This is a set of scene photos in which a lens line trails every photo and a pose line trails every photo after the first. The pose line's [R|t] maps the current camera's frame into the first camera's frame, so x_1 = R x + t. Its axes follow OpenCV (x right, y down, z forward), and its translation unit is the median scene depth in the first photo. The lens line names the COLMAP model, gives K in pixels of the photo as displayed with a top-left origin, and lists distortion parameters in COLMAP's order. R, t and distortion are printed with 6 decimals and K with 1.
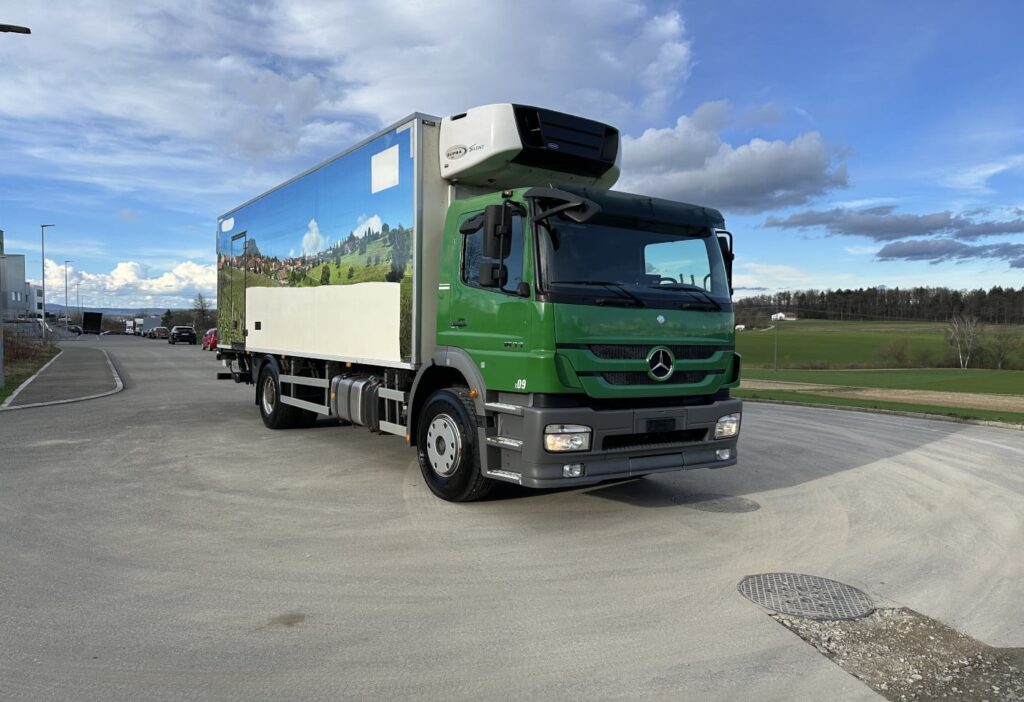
lens RADIAL K [[736.0, 0, 518.8], [0, 736.0, 358.5], [0, 0, 1]] dist [0.033418, -0.020796]
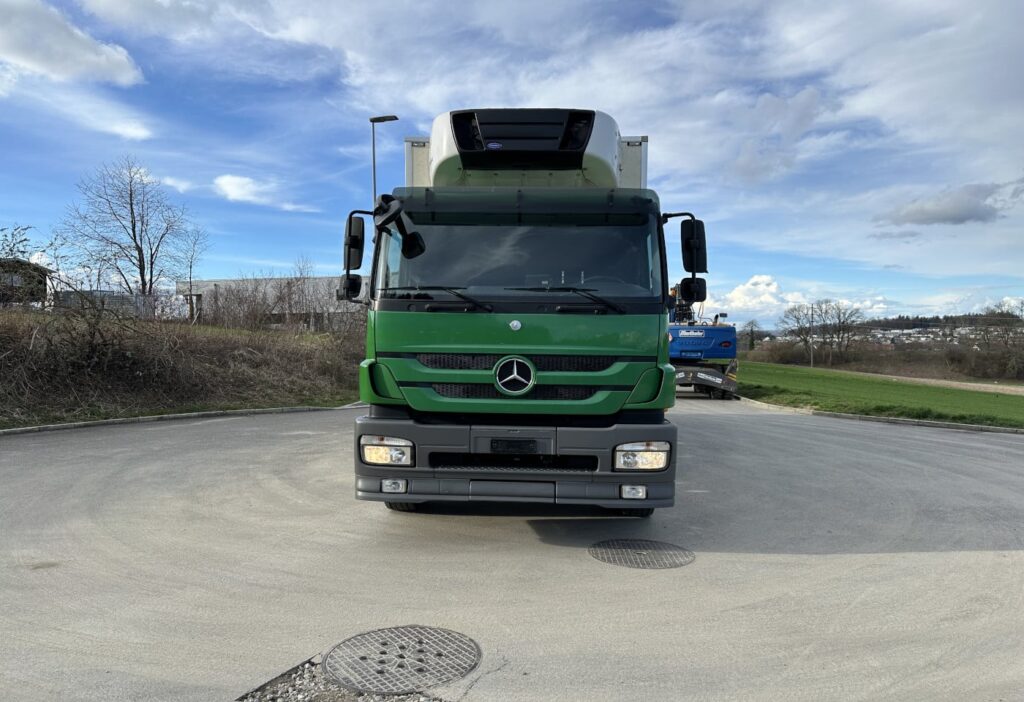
lens RADIAL K [[736.0, 0, 518.8], [0, 736.0, 346.3], [0, 0, 1]] dist [0.033418, -0.020796]
pose [[0.799295, -0.009027, -0.600871, 0.585613], [-0.017445, 0.999117, -0.038216, 0.004567], [0.600686, 0.041028, 0.798432, 0.249053]]
